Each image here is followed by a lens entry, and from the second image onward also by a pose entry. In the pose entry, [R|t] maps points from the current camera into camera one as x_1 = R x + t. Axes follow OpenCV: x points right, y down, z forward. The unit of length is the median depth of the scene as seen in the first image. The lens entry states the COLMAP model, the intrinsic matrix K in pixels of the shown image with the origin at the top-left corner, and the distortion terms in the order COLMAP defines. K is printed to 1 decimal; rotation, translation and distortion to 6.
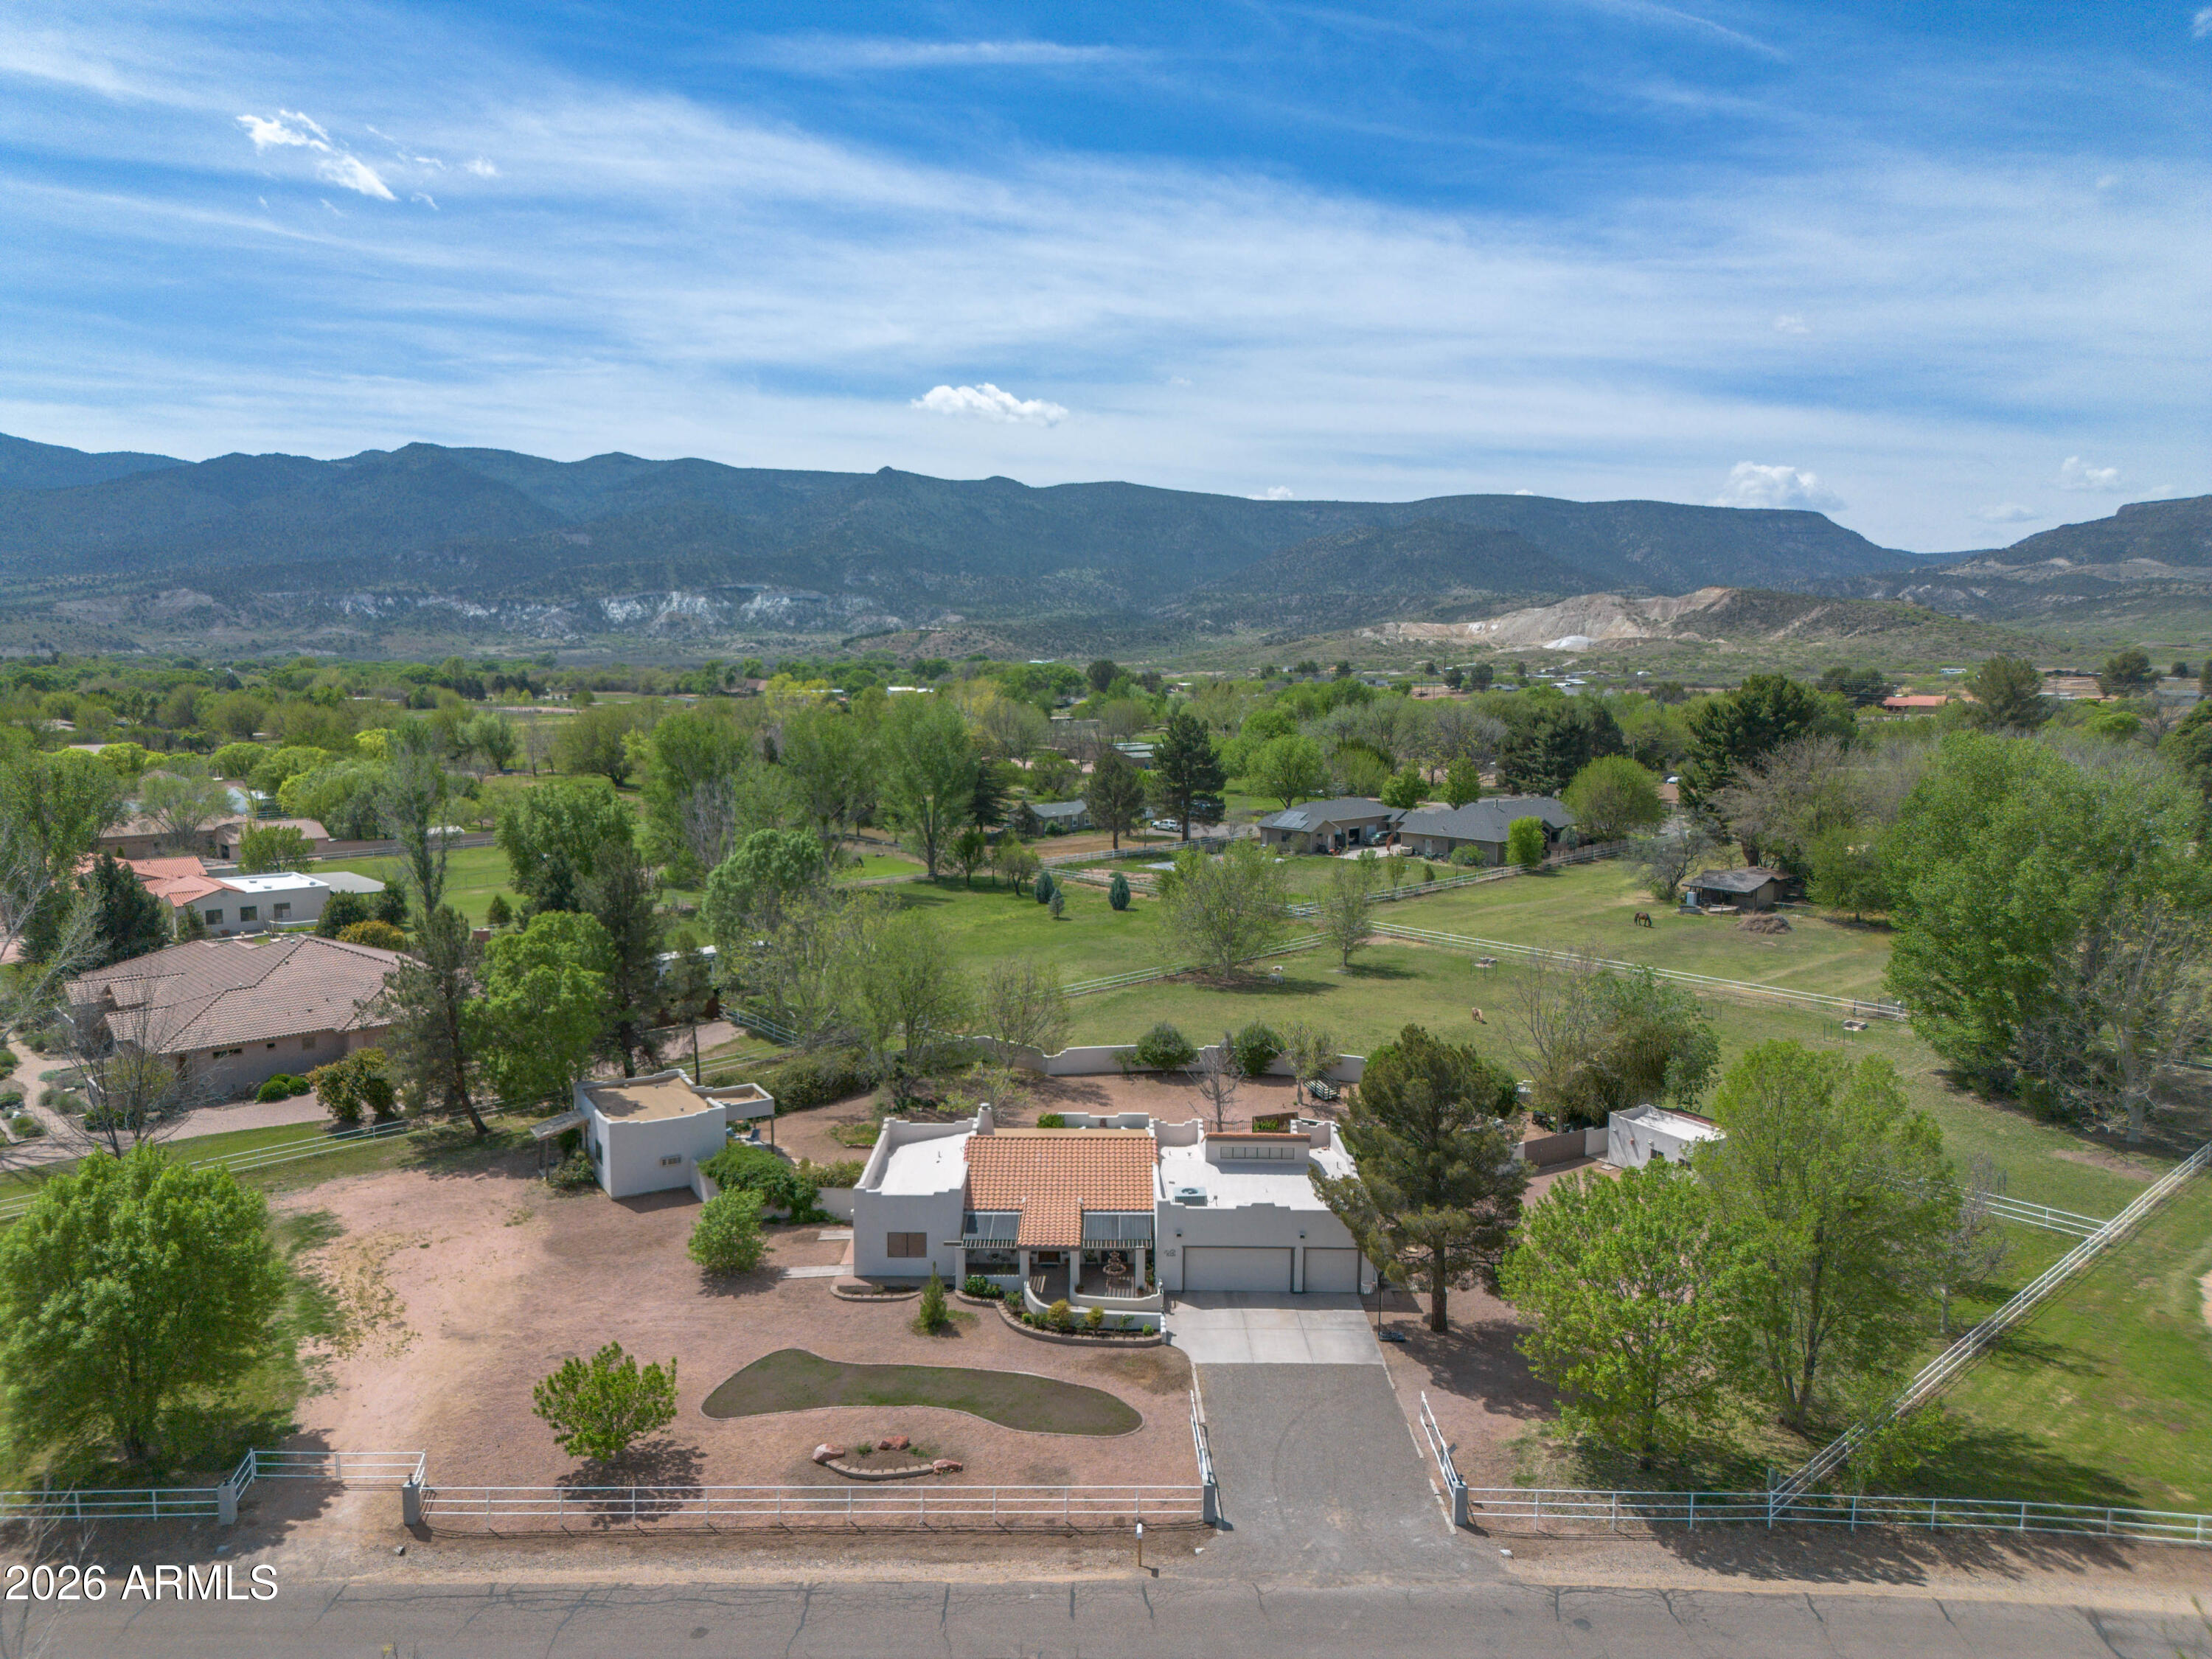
lens RADIAL K [[1596.1, 0, 1106.0], [0, 1596.1, 829.5], [0, 0, 1]] dist [0.057873, -0.034095]
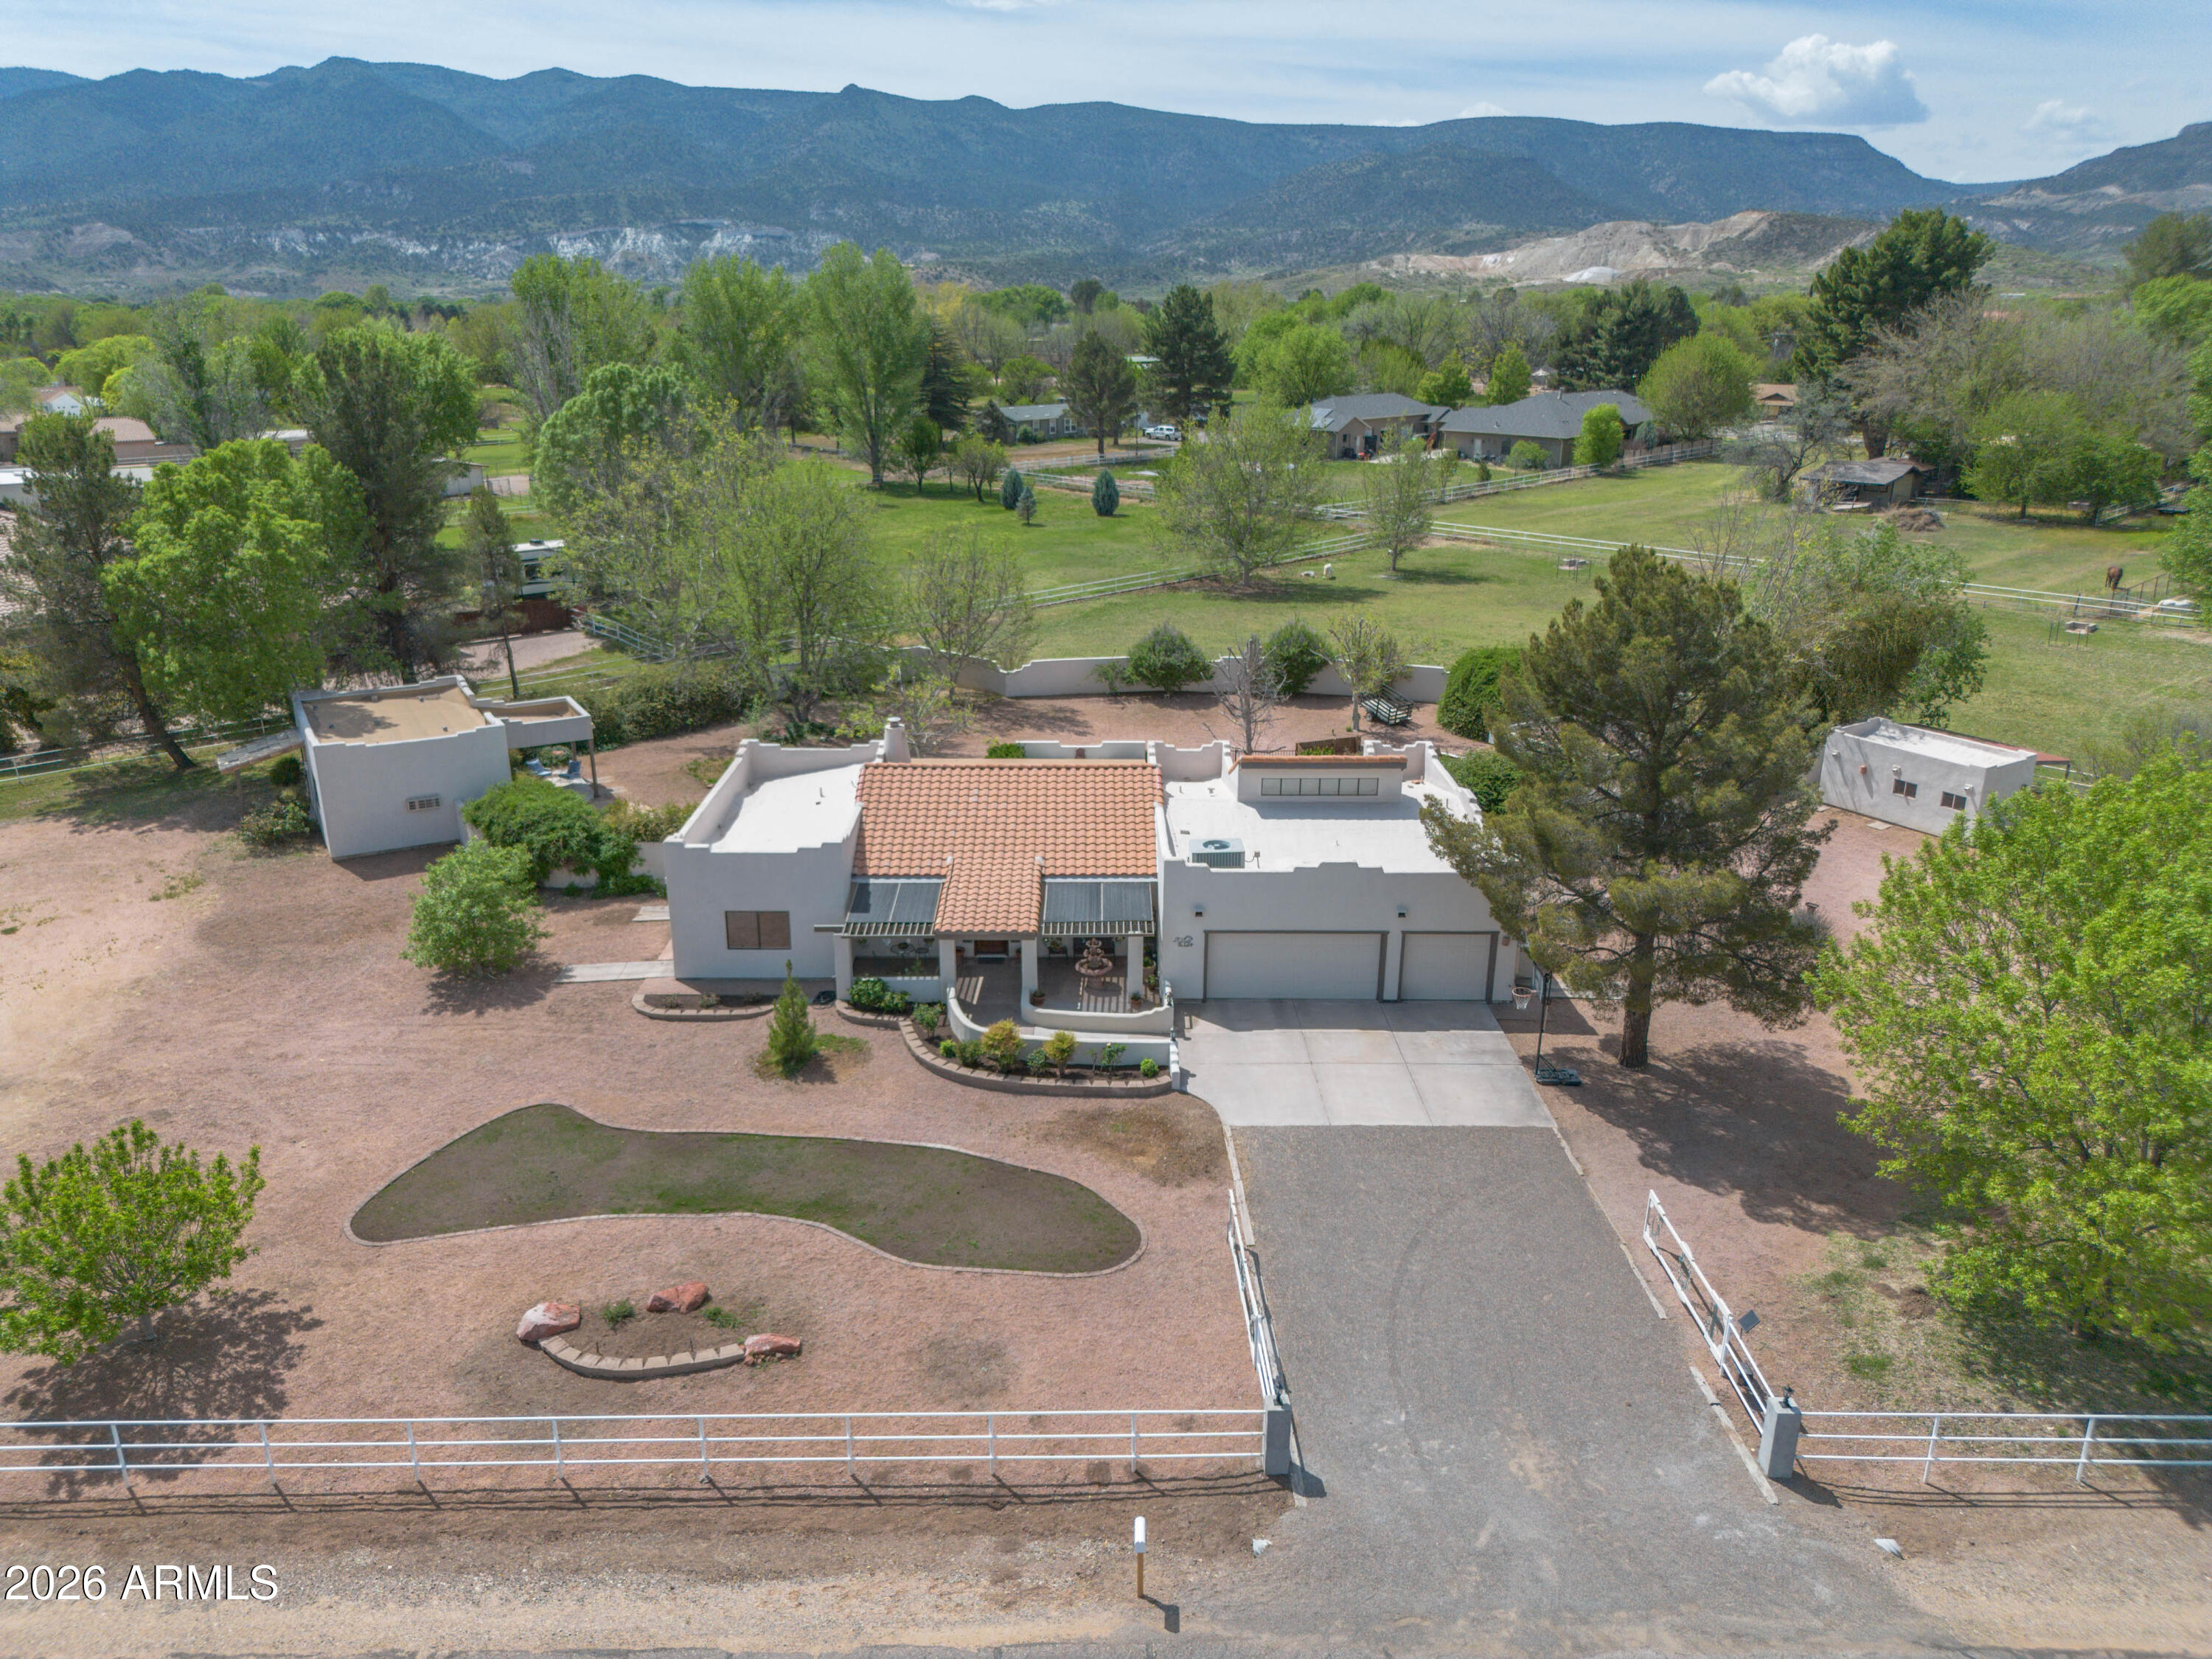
lens RADIAL K [[1596.1, 0, 1106.0], [0, 1596.1, 829.5], [0, 0, 1]] dist [0.057873, -0.034095]
pose [[0.999967, -0.004638, 0.006731, 0.004872], [0.003164, 0.978884, 0.204392, 0.077268], [-0.007537, -0.204364, 0.978866, 0.326885]]
